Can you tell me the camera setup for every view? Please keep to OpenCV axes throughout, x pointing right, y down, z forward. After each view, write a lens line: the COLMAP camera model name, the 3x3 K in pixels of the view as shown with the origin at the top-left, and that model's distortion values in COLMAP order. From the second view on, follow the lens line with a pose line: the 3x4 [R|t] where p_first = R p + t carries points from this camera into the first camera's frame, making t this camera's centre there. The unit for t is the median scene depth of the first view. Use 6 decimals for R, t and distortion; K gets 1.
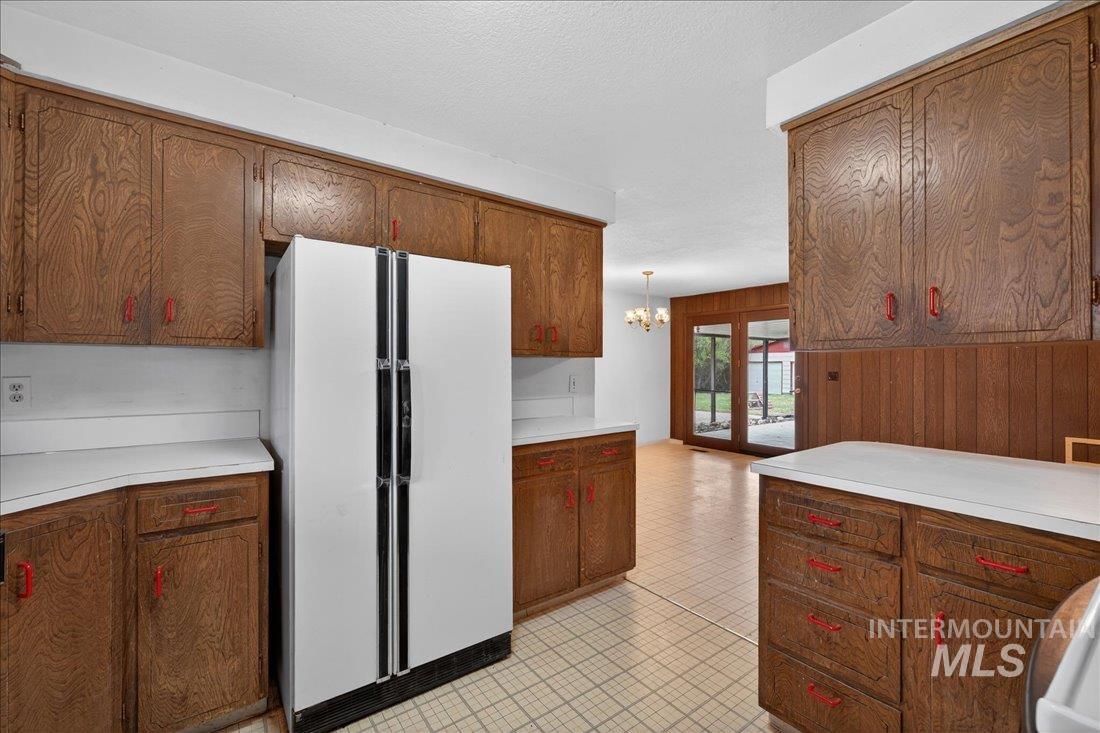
lens RADIAL K [[479.6, 0, 550.0], [0, 479.6, 366.5], [0, 0, 1]] dist [-0.001476, -0.000047]
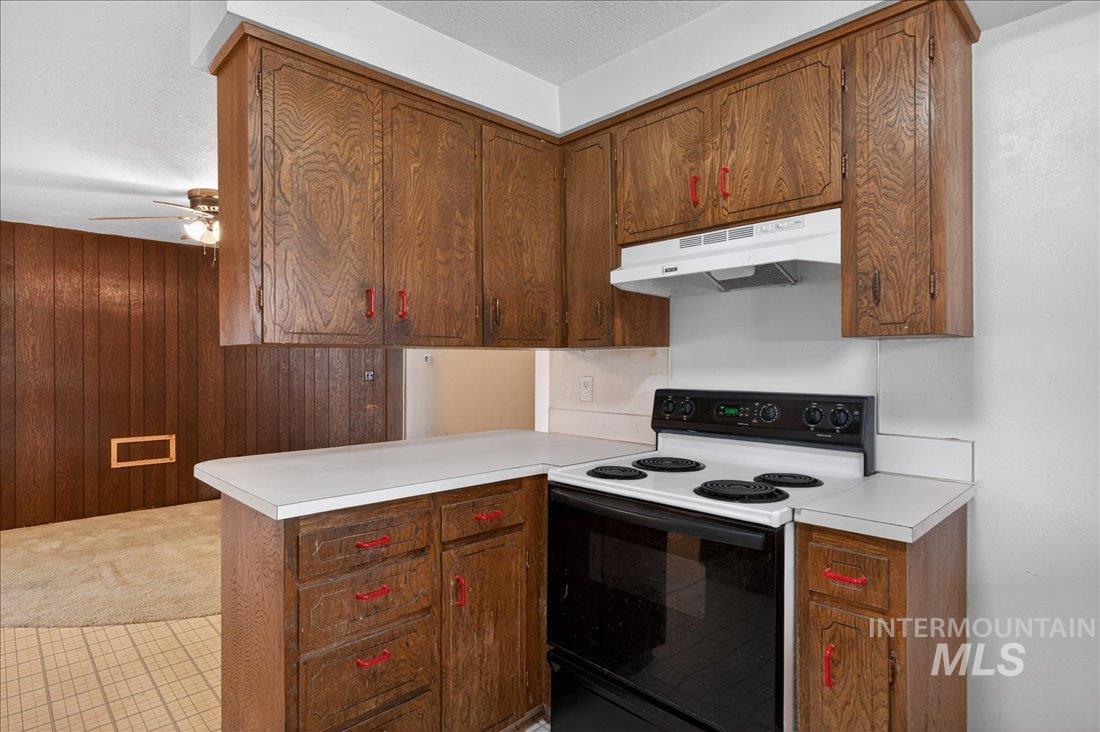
lens RADIAL K [[575.4, 0, 550.0], [0, 575.4, 366.0], [0, 0, 1]] dist [-0.001052, 0.000031]
pose [[-0.132129, -0.003193, 0.991227, -0.463757], [0.001863, 0.999992, 0.003470, -0.001502], [-0.991231, 0.002305, -0.132122, 0.750467]]
